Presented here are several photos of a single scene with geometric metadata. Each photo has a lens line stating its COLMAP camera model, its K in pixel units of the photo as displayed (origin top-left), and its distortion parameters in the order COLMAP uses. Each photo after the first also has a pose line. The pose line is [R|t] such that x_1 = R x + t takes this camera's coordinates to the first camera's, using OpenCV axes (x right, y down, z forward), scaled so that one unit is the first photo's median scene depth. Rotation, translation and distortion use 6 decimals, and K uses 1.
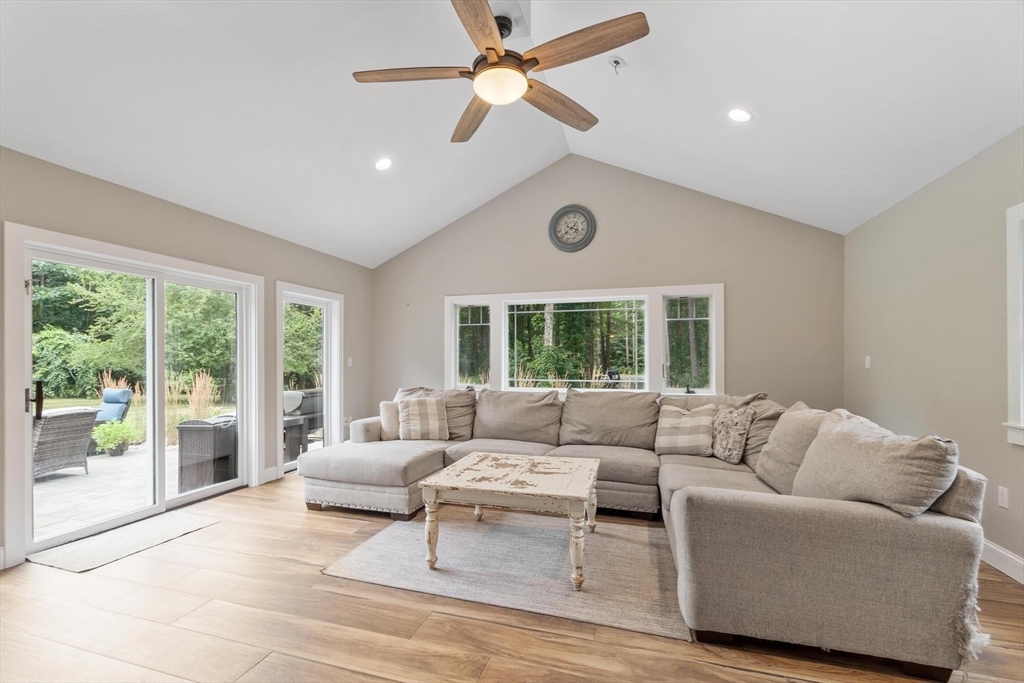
lens RADIAL K [[451.1, 0, 492.6], [0, 451.1, 357.7], [0, 0, 1]] dist [-0.001598, -0.000318]
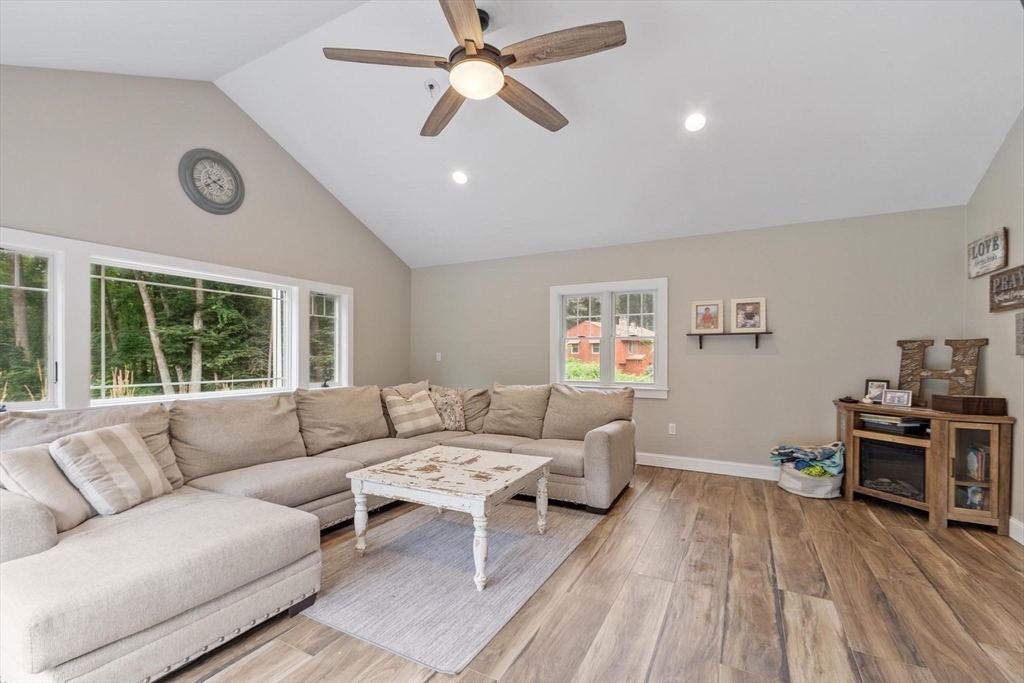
lens RADIAL K [[451.1, 0, 492.6], [0, 451.1, 357.7], [0, 0, 1]] dist [-0.001598, -0.000318]
pose [[0.197820, -0.003707, 0.980231, -0.801159], [-0.006592, 0.999965, 0.005112, 0.004344], [-0.980216, -0.007473, 0.197789, 0.643864]]
